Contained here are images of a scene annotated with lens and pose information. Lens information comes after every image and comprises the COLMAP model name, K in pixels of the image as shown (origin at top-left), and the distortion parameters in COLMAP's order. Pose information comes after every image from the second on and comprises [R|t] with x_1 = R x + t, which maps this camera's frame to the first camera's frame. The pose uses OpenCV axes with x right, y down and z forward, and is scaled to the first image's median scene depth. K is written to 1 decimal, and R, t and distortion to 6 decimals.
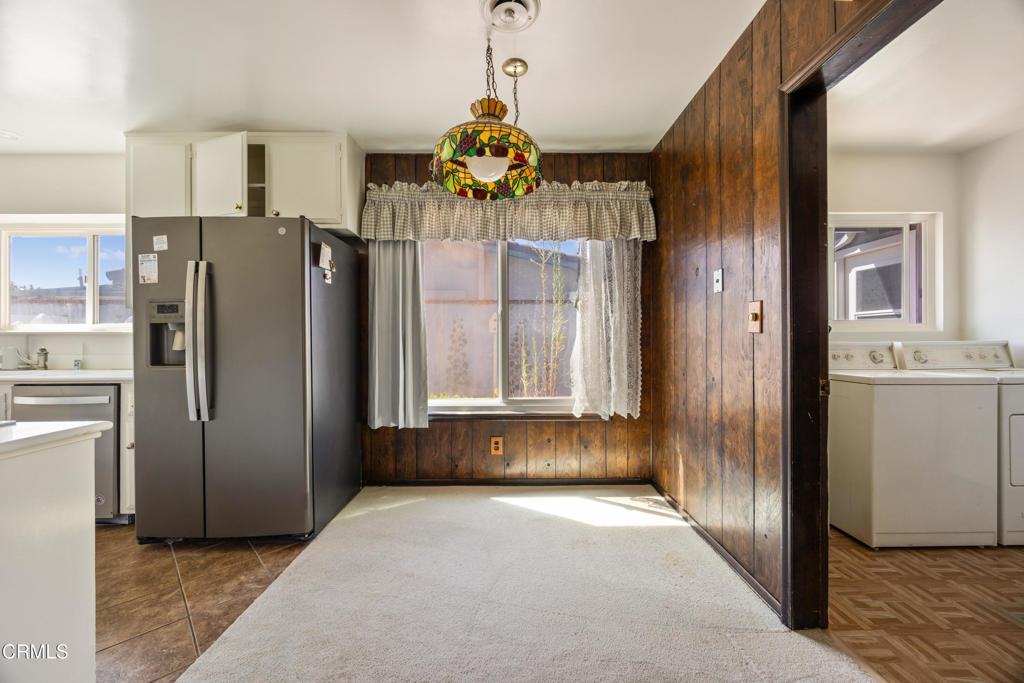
lens RADIAL K [[395.6, 0, 515.3], [0, 395.6, 338.9], [0, 0, 1]] dist [-0.005445, 0.000308]
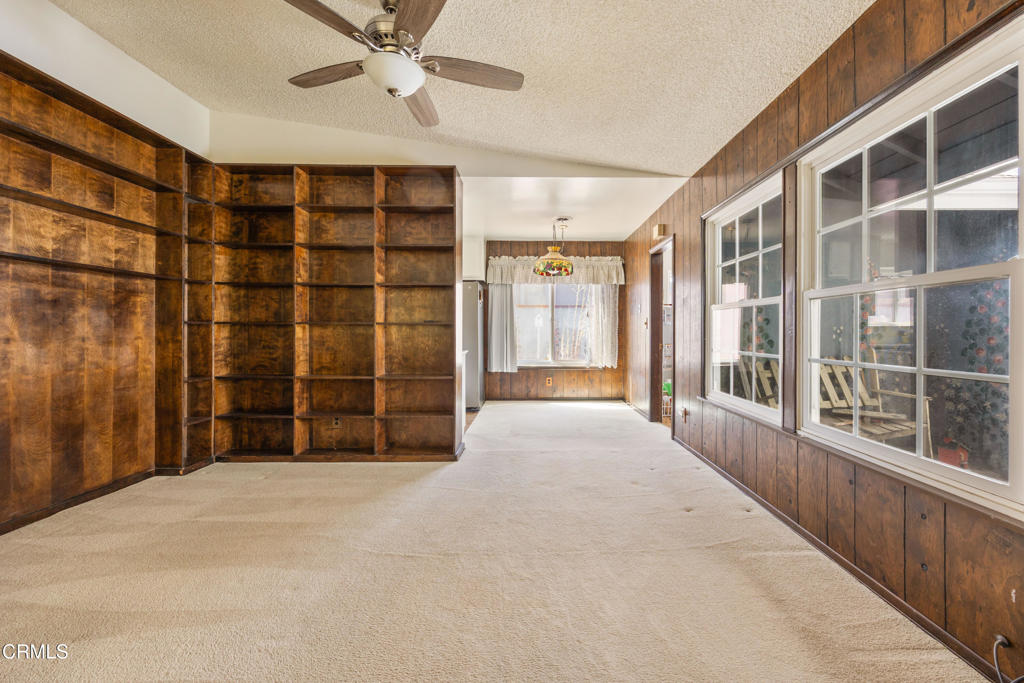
lens RADIAL K [[399.1, 0, 542.6], [0, 399.1, 332.5], [0, 0, 1]] dist [-0.001471, 0.000016]
pose [[0.999885, 0.004794, 0.014365, -0.112709], [-0.004892, 0.999965, 0.006794, -0.002459], [-0.014331, -0.006864, 0.999874, -1.110298]]
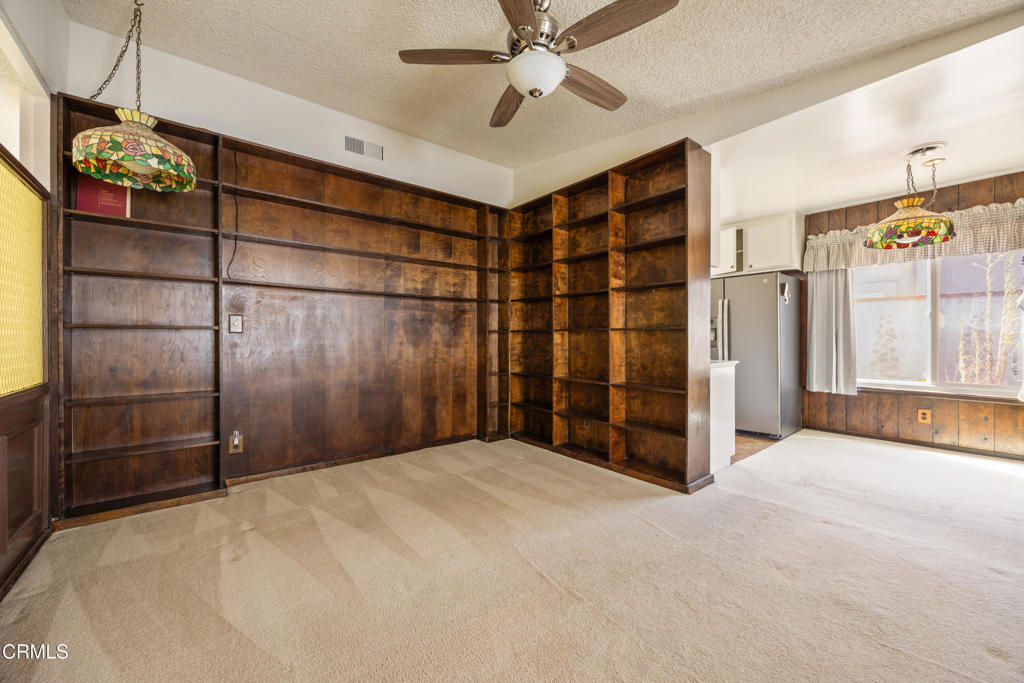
lens RADIAL K [[395.6, 0, 515.3], [0, 395.6, 338.9], [0, 0, 1]] dist [-0.005445, 0.000308]
pose [[0.621717, 0.004285, -0.783230, 0.130620], [0.004693, 0.999947, 0.009196, -0.003240], [0.783228, -0.009393, 0.621664, -0.867906]]
